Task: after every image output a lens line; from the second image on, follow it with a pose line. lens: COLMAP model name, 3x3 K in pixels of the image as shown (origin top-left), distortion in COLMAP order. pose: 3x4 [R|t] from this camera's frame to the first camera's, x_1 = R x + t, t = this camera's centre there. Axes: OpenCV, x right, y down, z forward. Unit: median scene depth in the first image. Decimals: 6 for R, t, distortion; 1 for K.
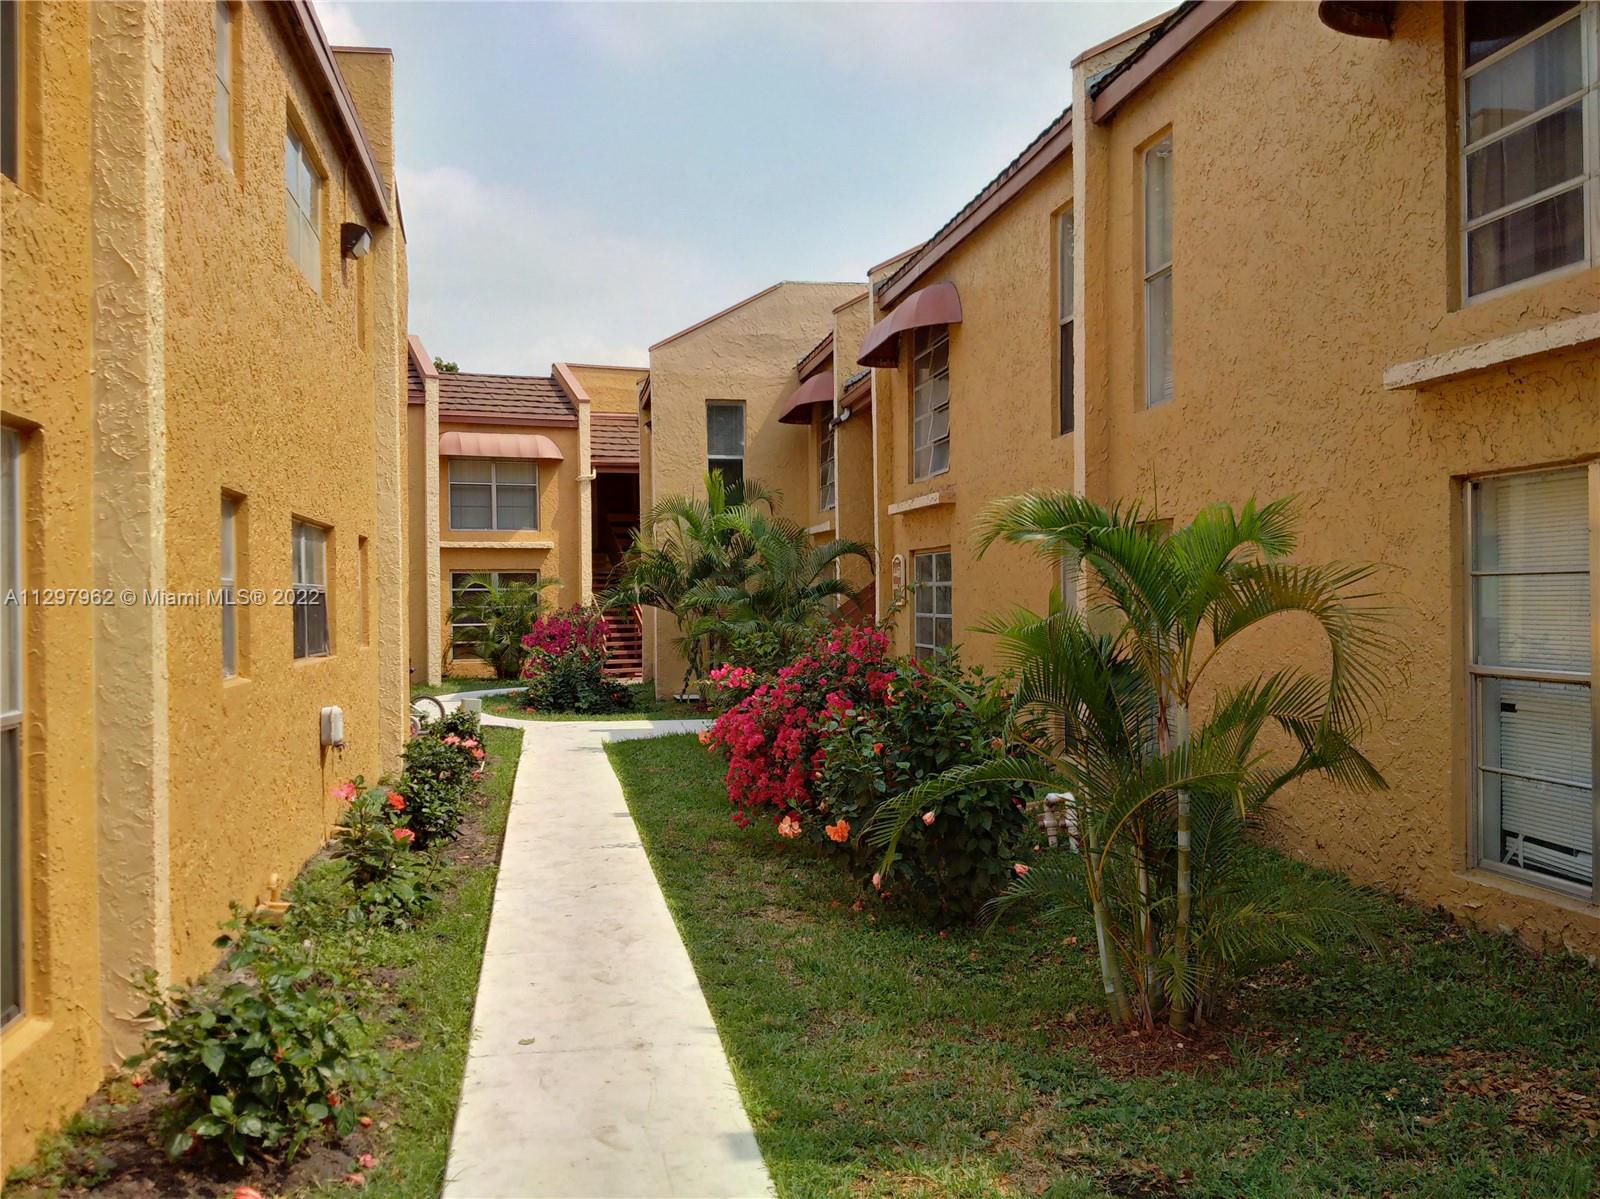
lens RADIAL K [[1467.5, 0, 796.8], [0, 1467.5, 607.3], [0, 0, 1]] dist [0.100871, -0.246634]
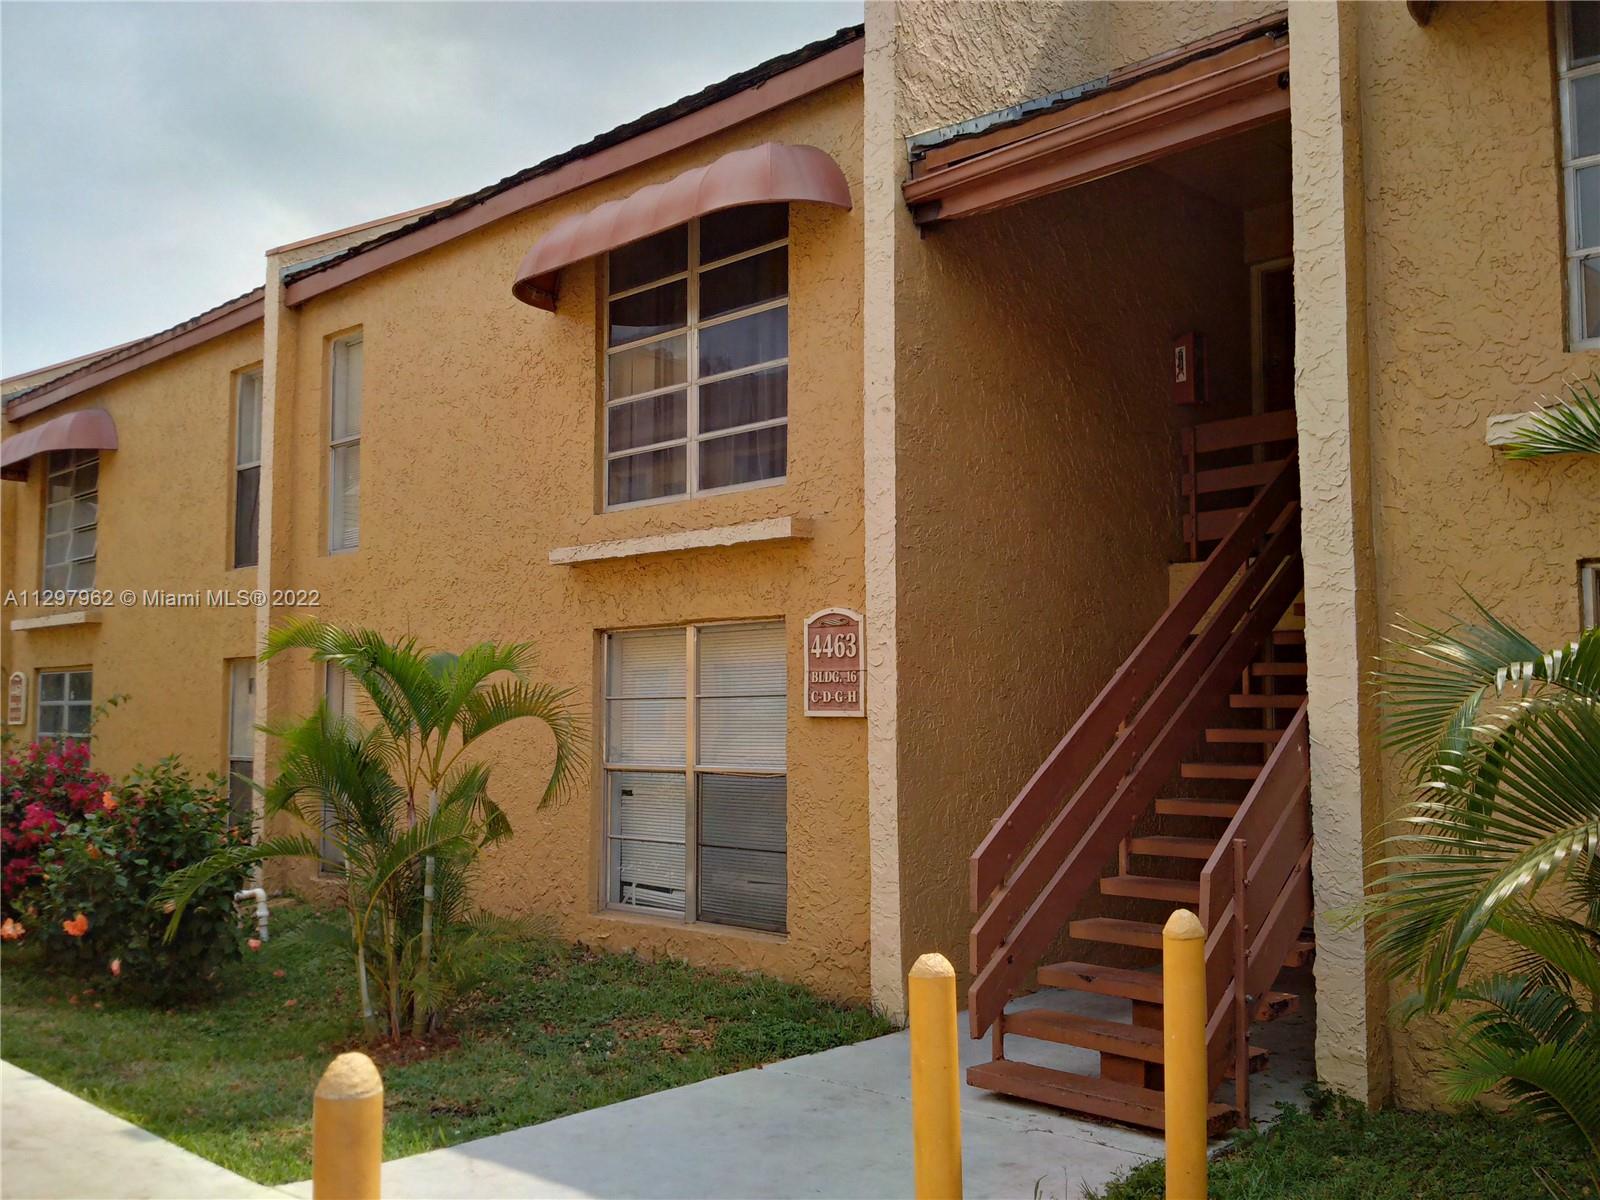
lens RADIAL K [[1467.5, 0, 796.8], [0, 1467.5, 607.8], [0, 0, 1]] dist [0.100871, -0.246634]
pose [[0.811700, 0.053844, 0.581588, -0.190480], [-0.003761, 0.996203, -0.086980, 0.011092], [-0.584063, 0.068414, 0.808820, -0.217638]]
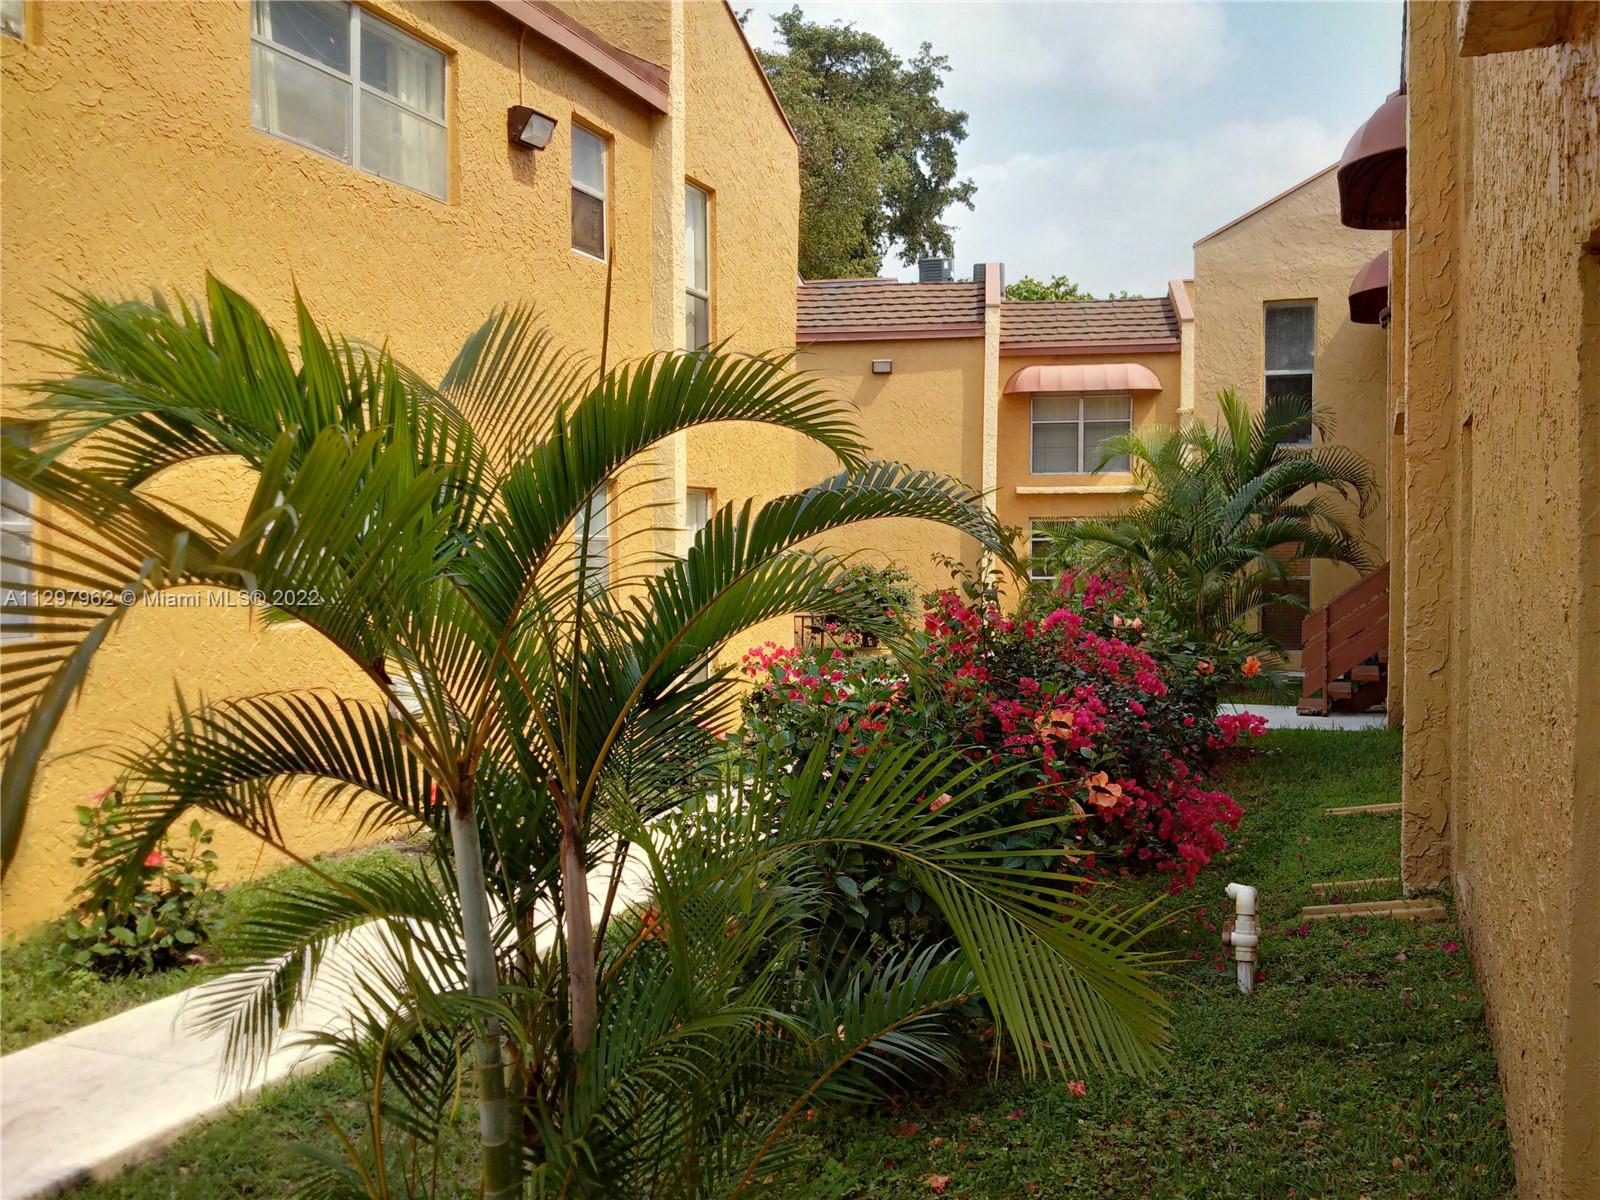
lens RADIAL K [[1467.5, 0, 796.8], [0, 1467.5, 607.8], [0, 0, 1]] dist [0.100871, -0.246634]
pose [[0.859053, 0.023673, -0.511339, 0.355648], [-0.005775, 0.999315, 0.036563, -0.005705], [0.511854, -0.028457, 0.858601, 0.440651]]
